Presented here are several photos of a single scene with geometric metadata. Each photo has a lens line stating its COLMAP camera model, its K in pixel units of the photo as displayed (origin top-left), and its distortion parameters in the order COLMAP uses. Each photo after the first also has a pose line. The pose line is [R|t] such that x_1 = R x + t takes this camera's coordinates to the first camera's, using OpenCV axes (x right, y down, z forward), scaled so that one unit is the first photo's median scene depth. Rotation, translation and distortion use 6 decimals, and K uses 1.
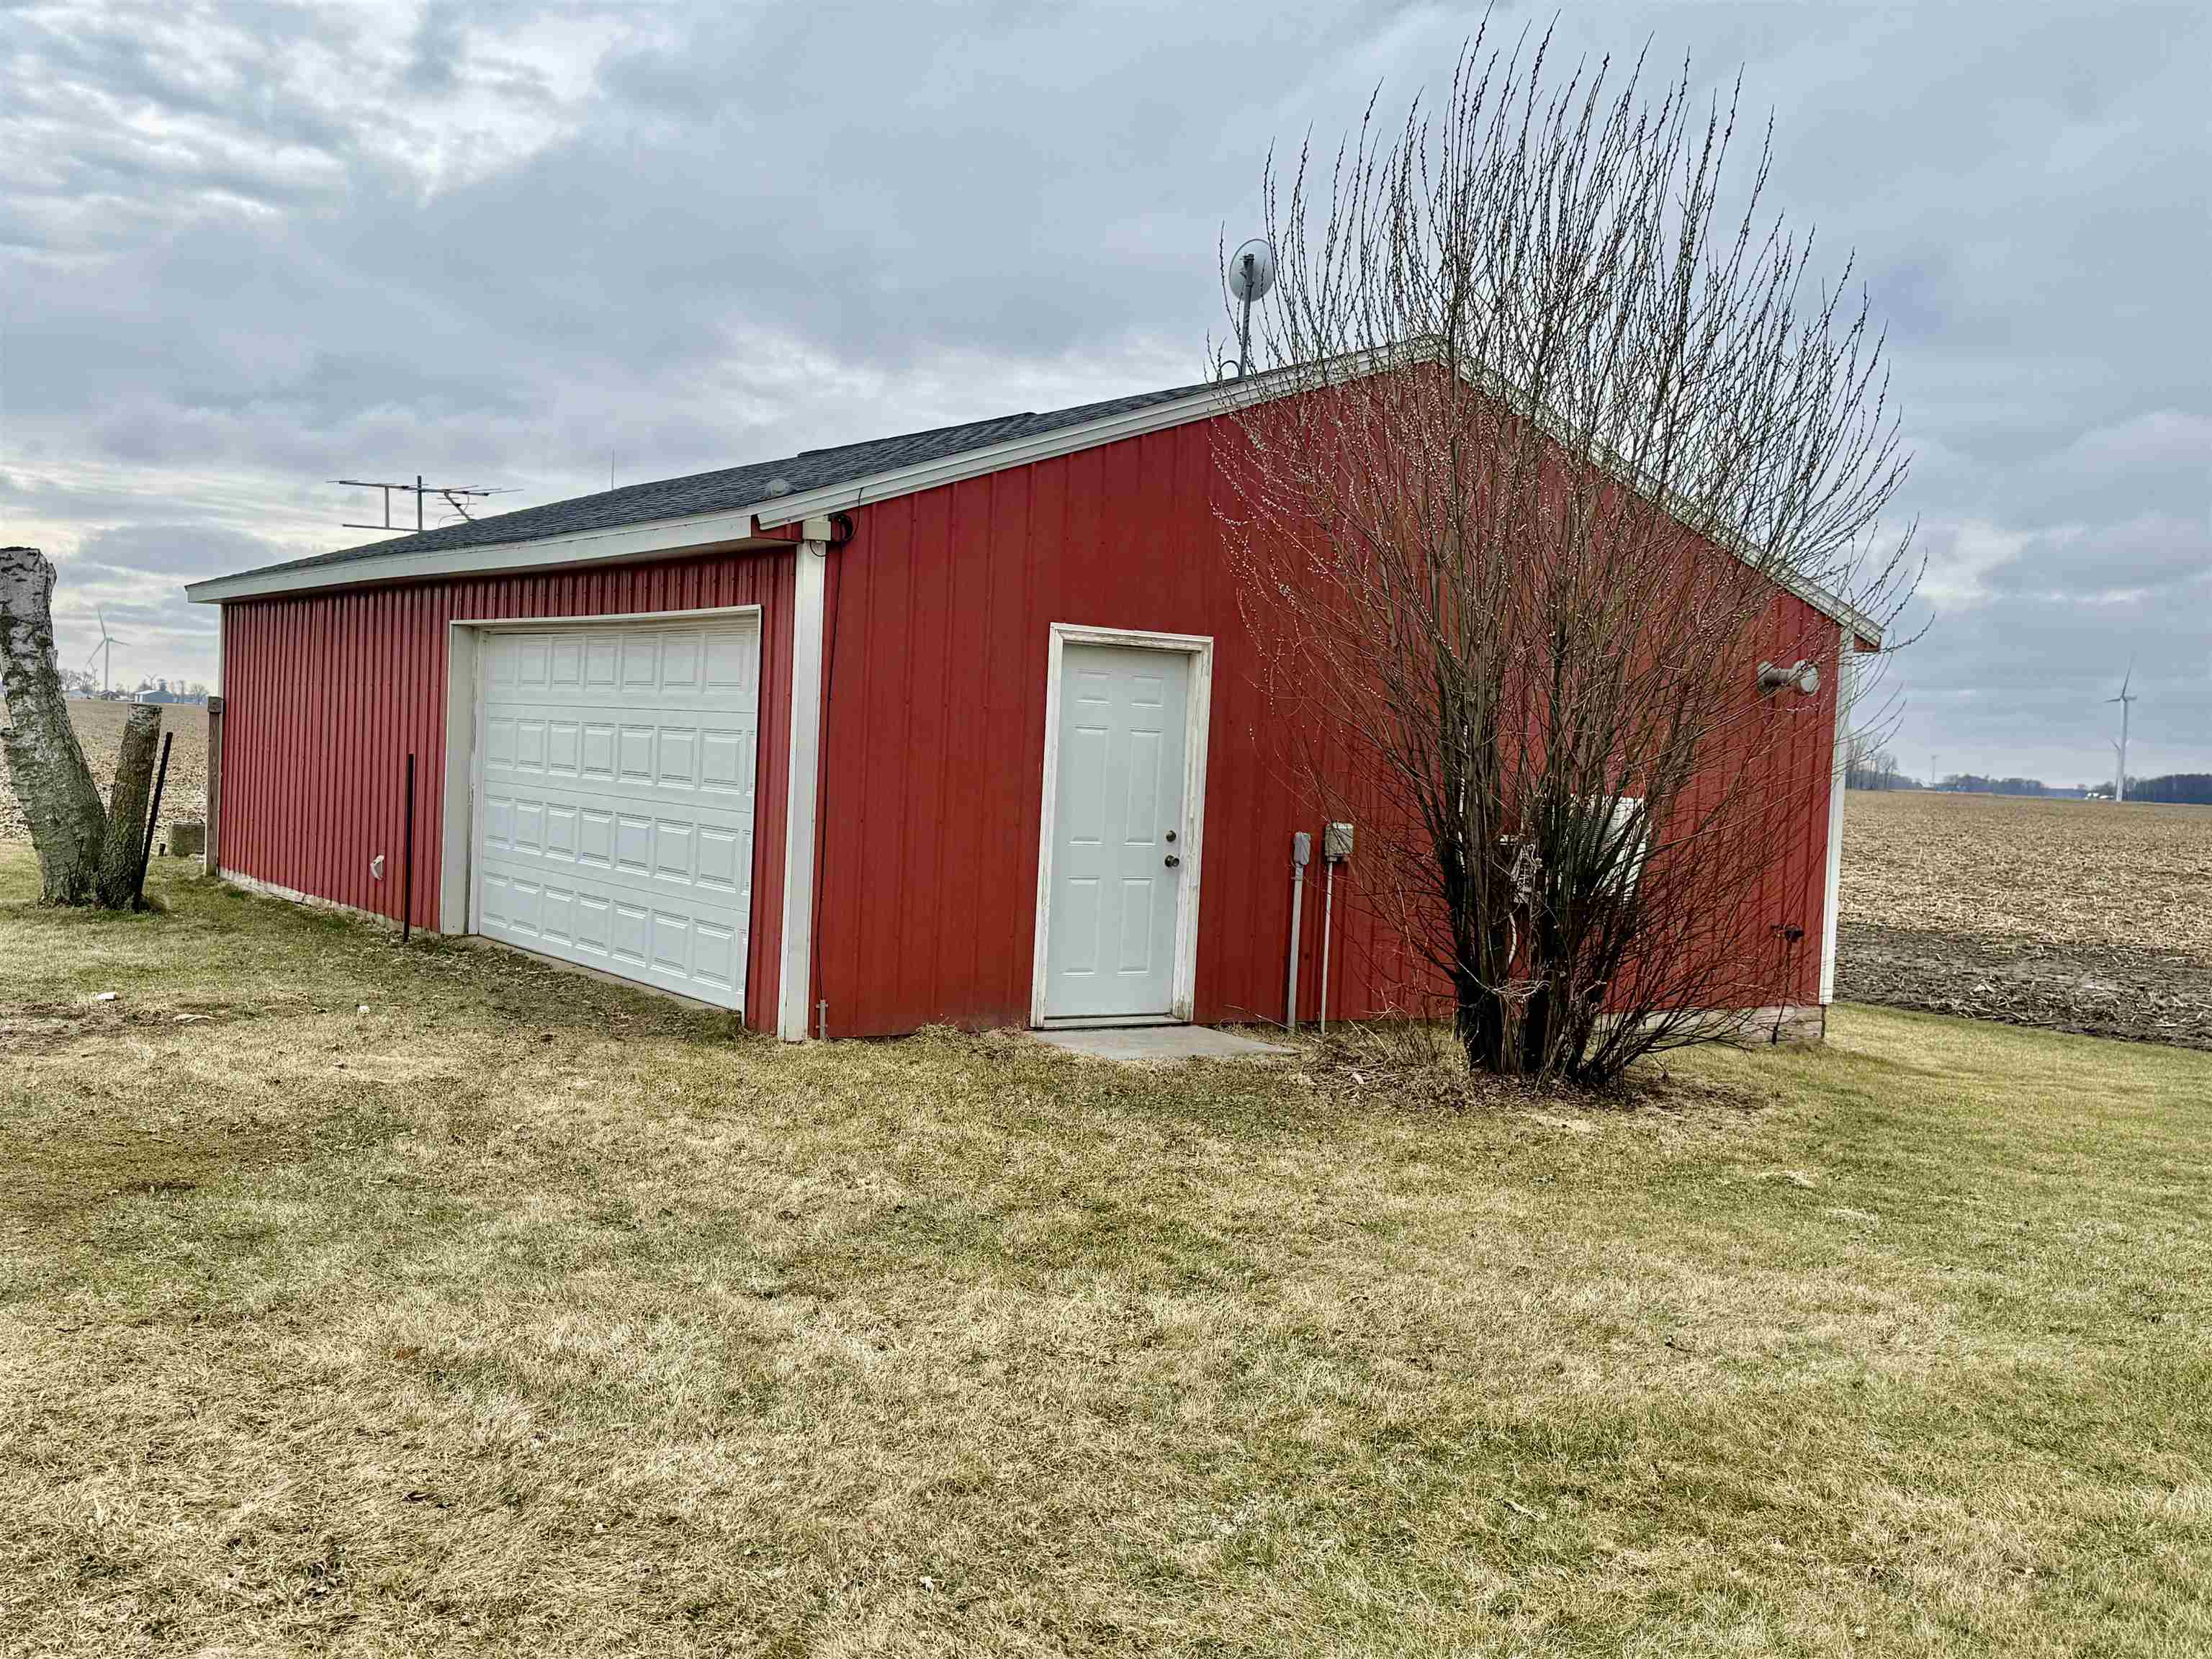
lens RADIAL K [[2254.3, 0, 1106.0], [0, 2254.3, 829.5], [0, 0, 1]] dist [0.056643, 0.013136]
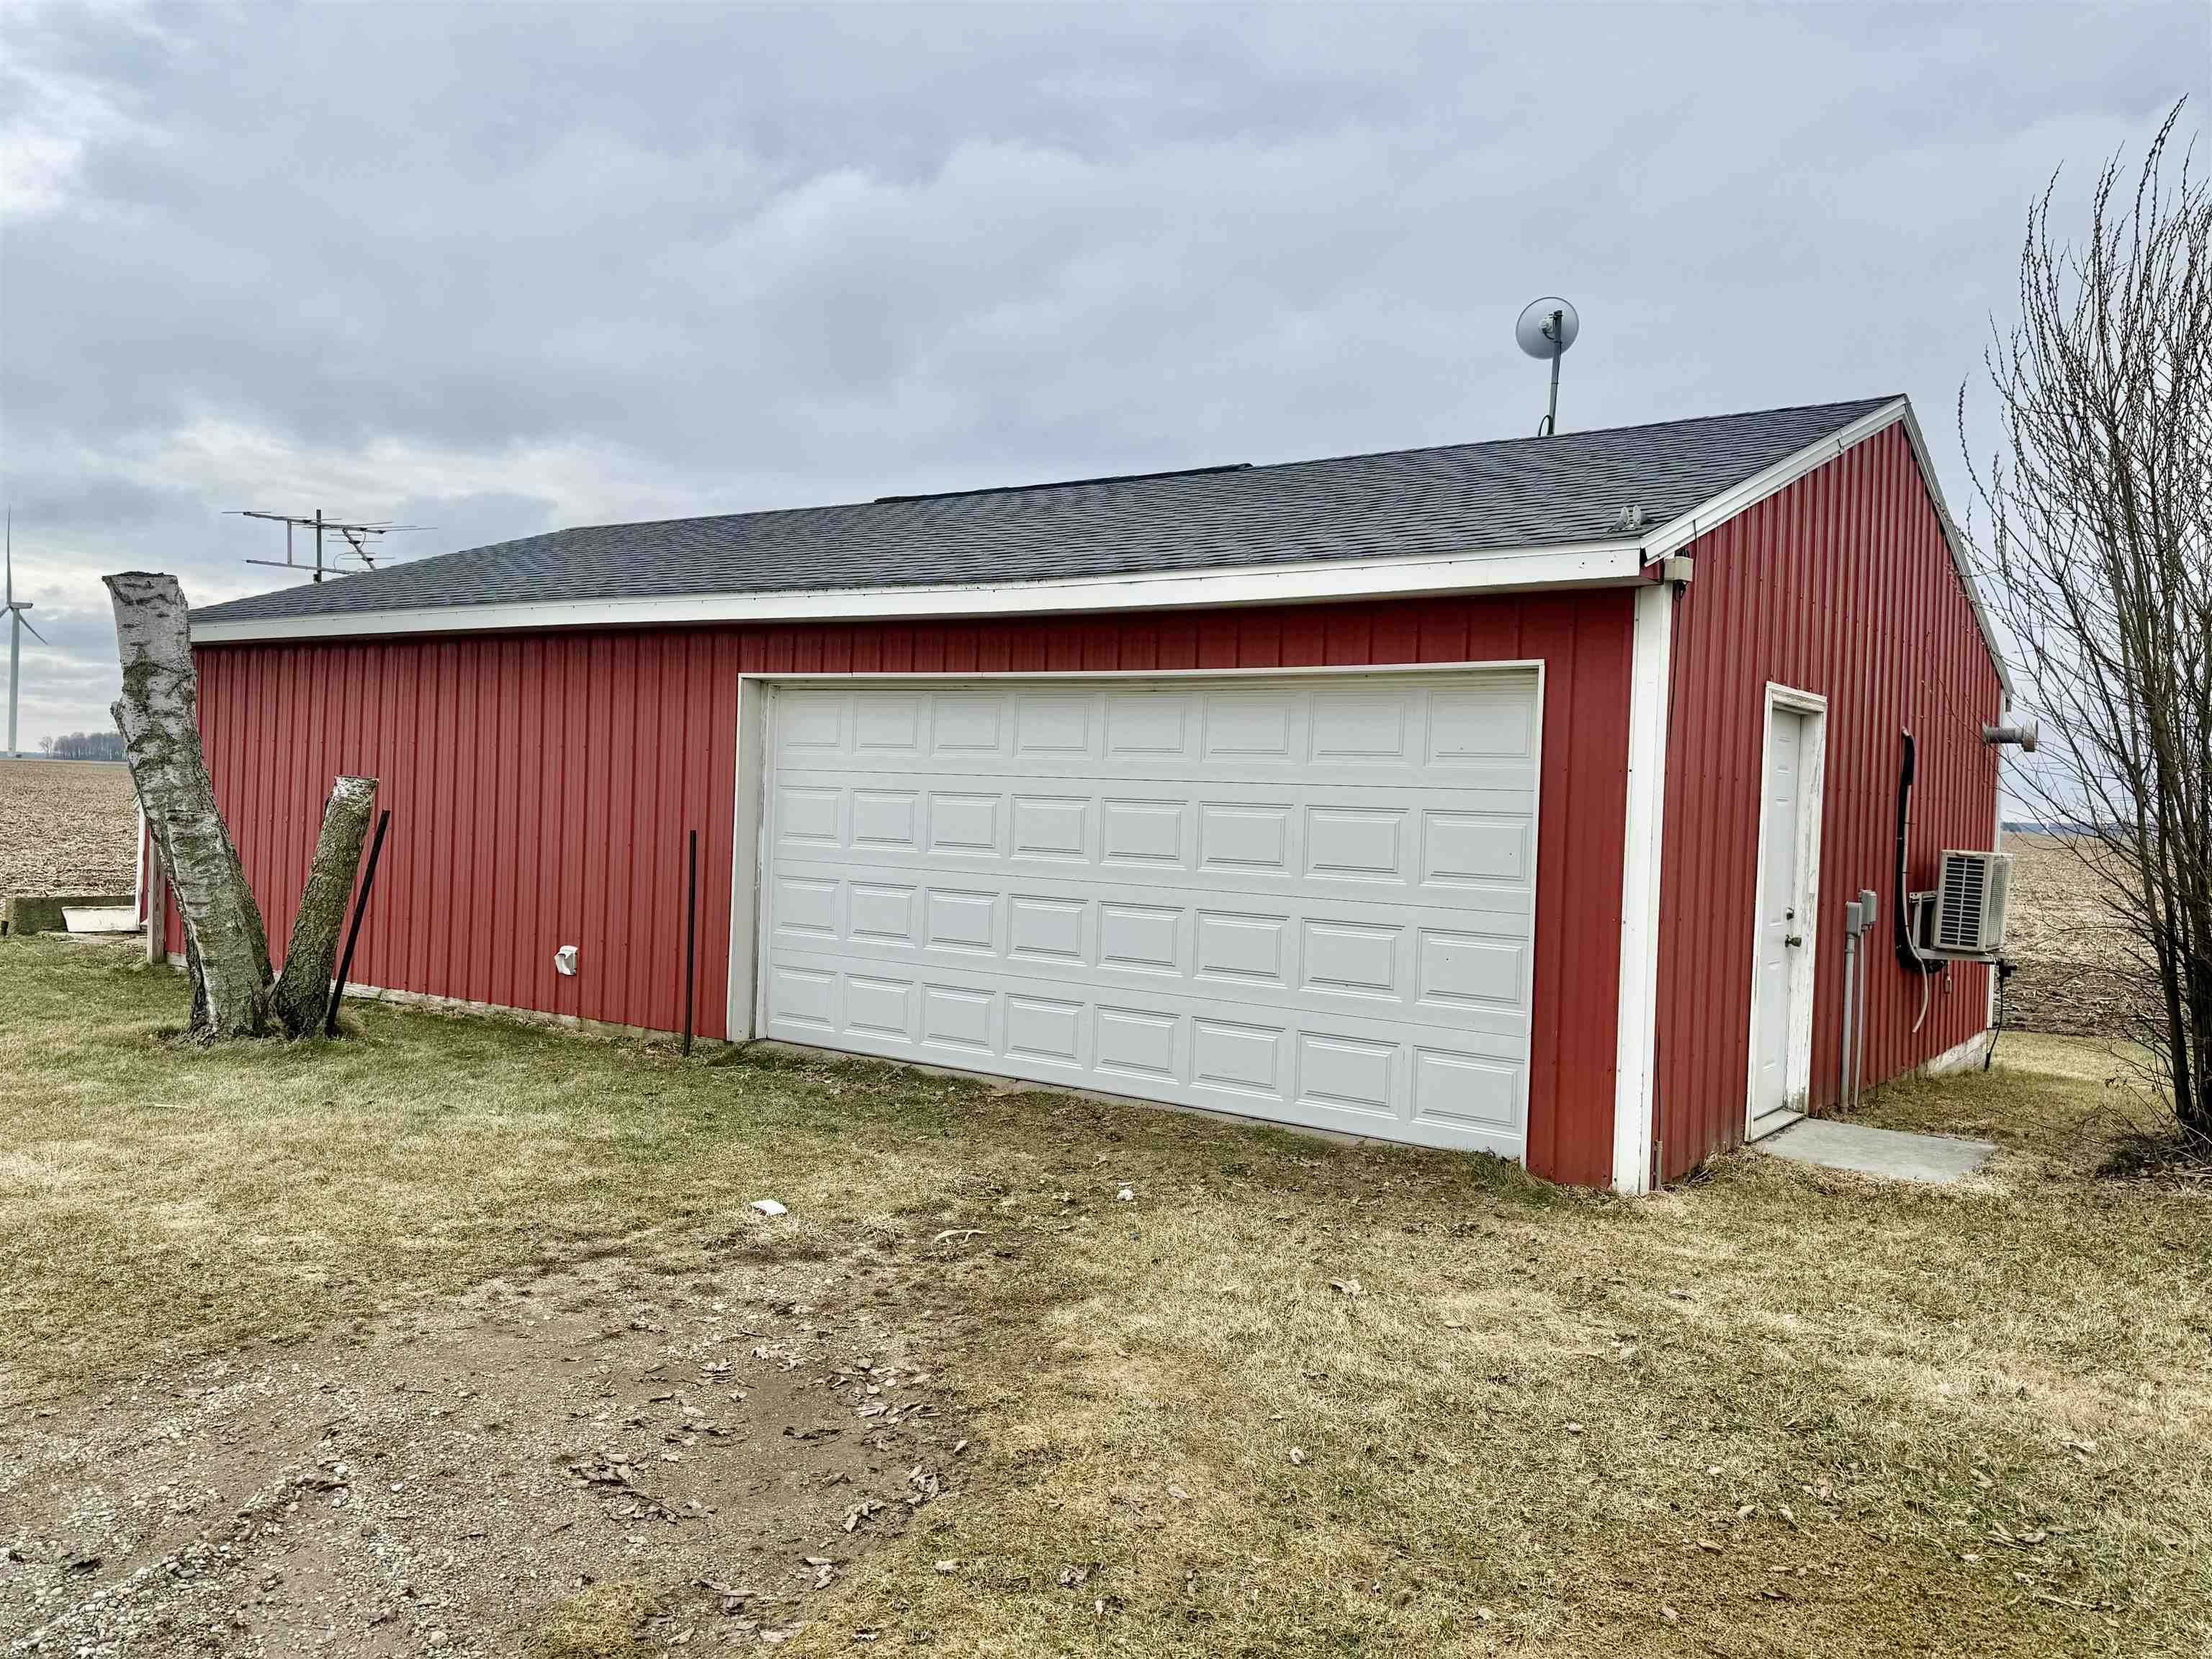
lens RADIAL K [[1739.7, 0, 1106.0], [0, 1739.7, 829.5], [0, 0, 1]] dist [0.052288, -0.008754]
pose [[0.938577, -0.022011, 0.344368, -0.383503], [0.022714, 0.999740, 0.001992, -0.031350], [-0.344322, 0.005953, 0.938833, 0.336576]]
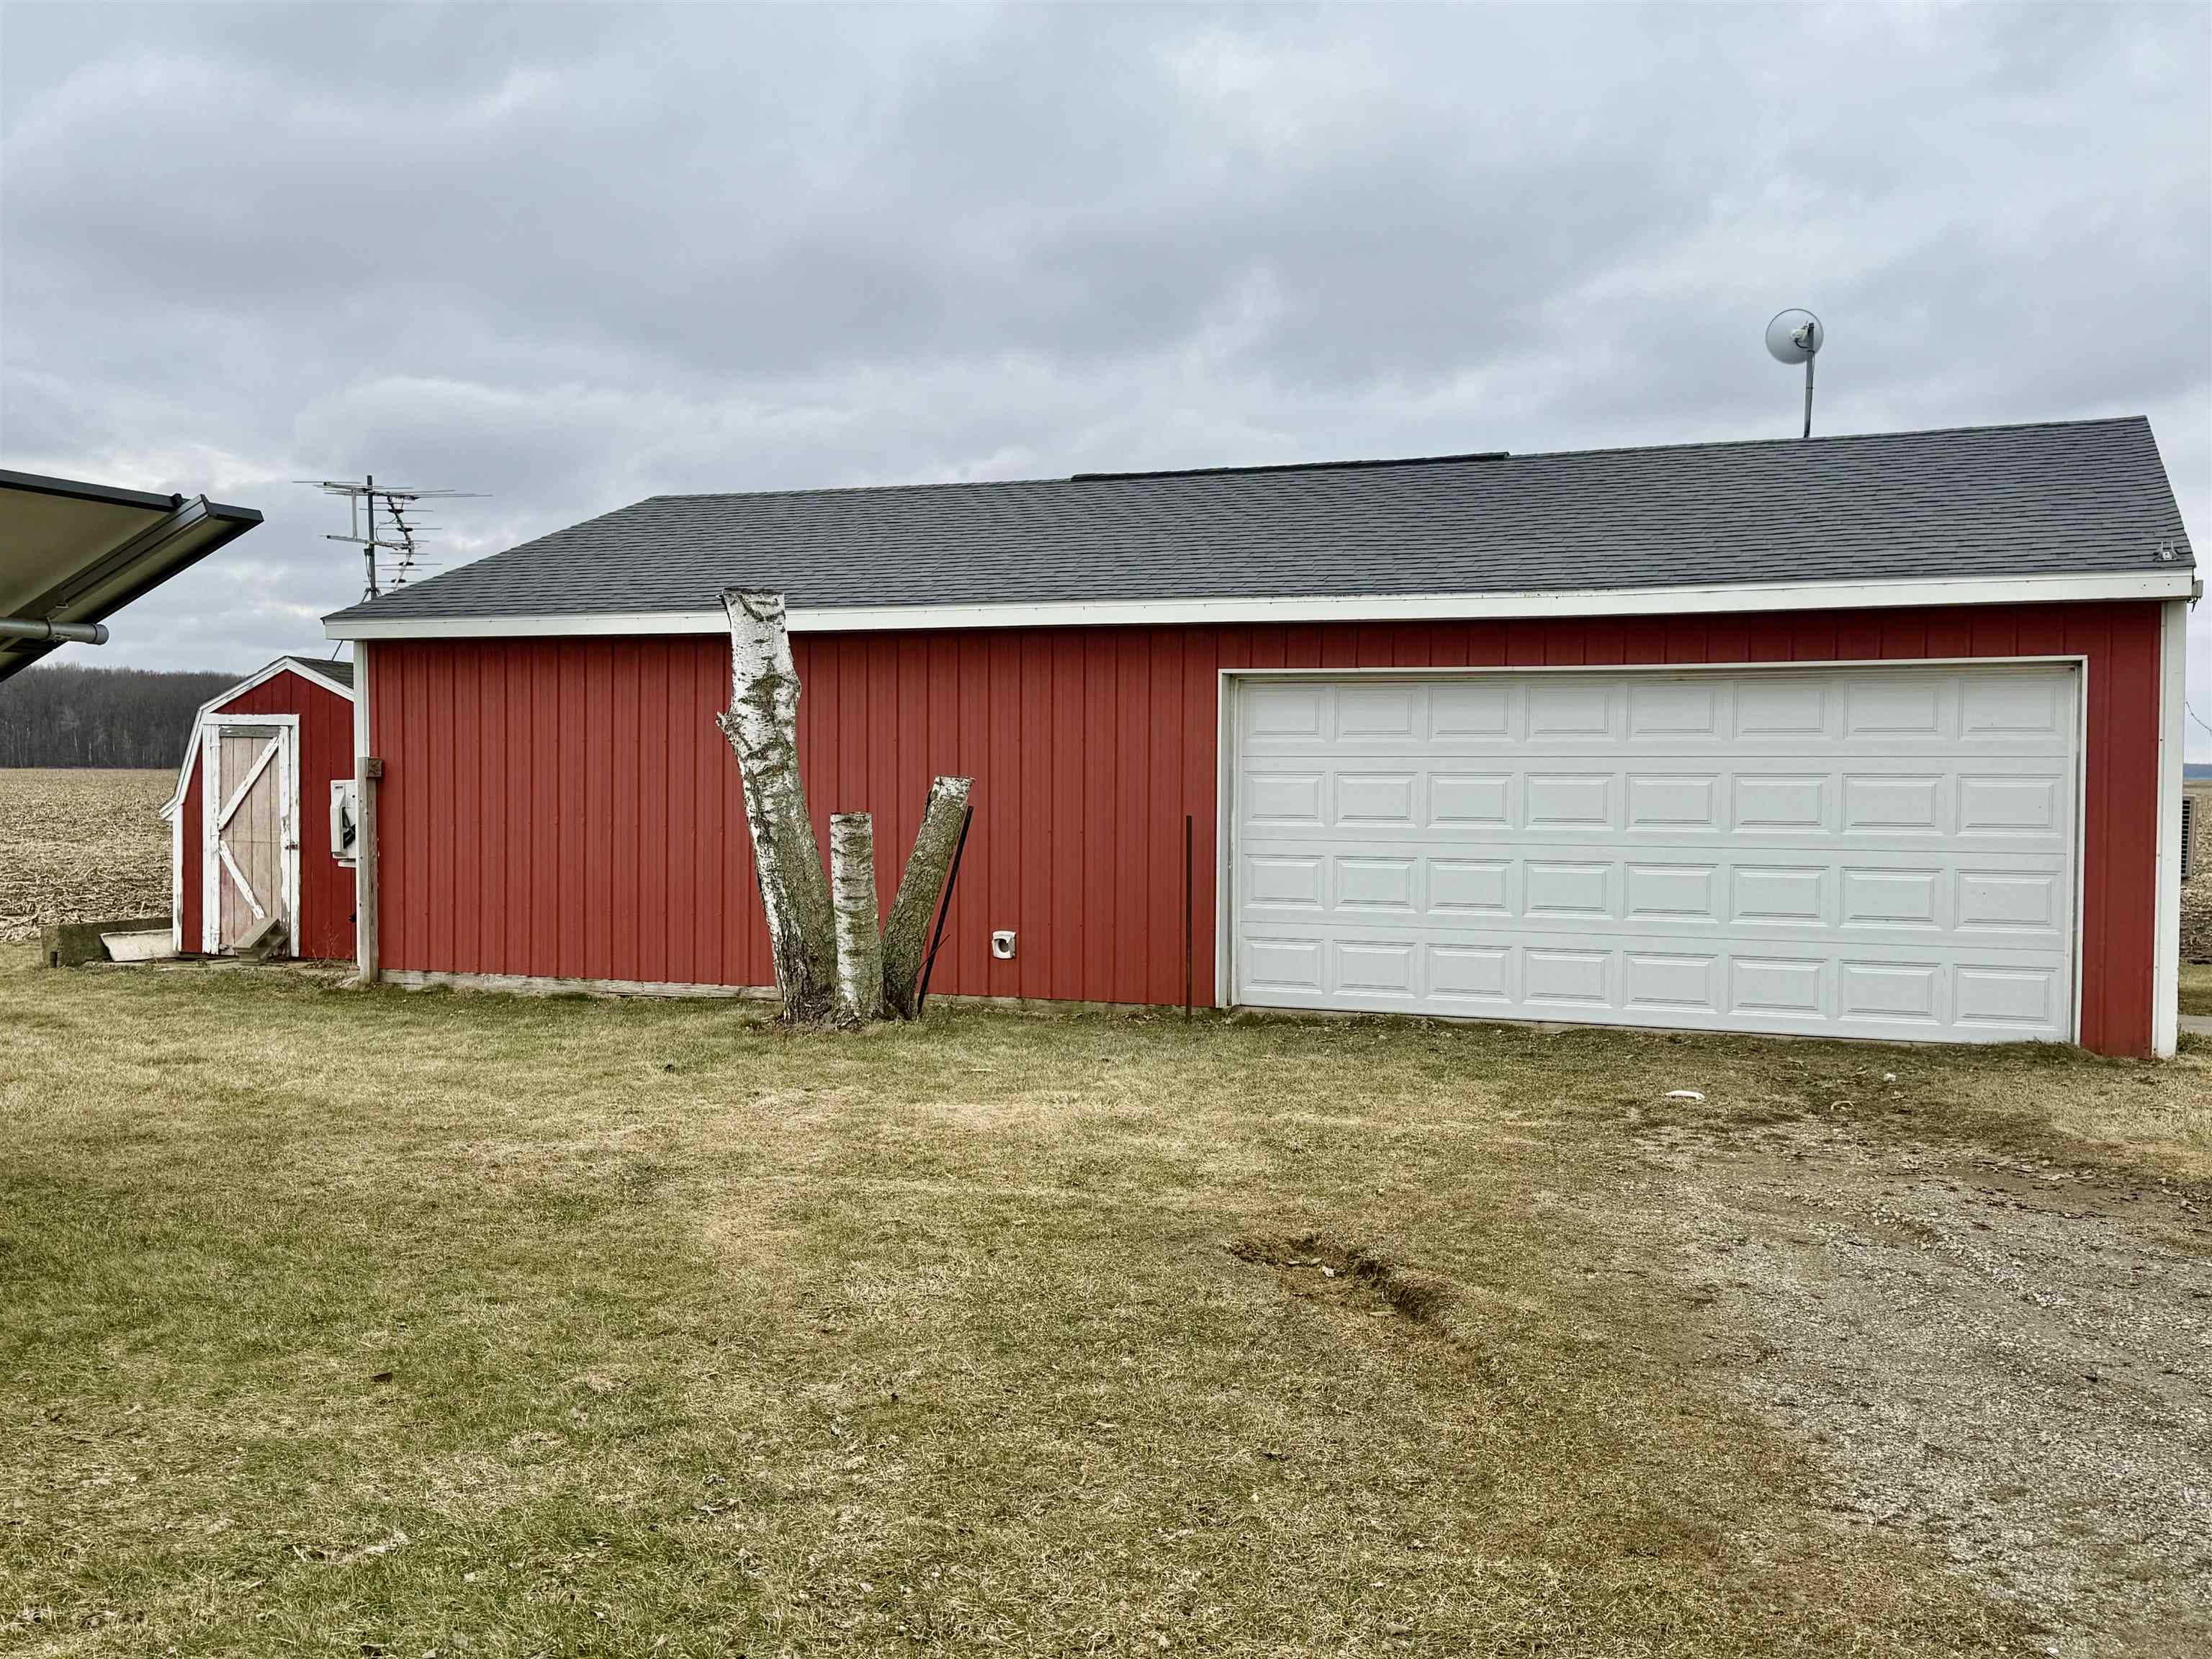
lens RADIAL K [[2176.8, 0, 1106.0], [0, 2176.8, 829.5], [0, 0, 1]] dist [0.104951, -0.013377]
pose [[0.822581, -0.061657, 0.565295, -0.825470], [0.056504, 0.998047, 0.026636, -0.052438], [-0.565833, 0.010031, 0.824459, 0.293402]]
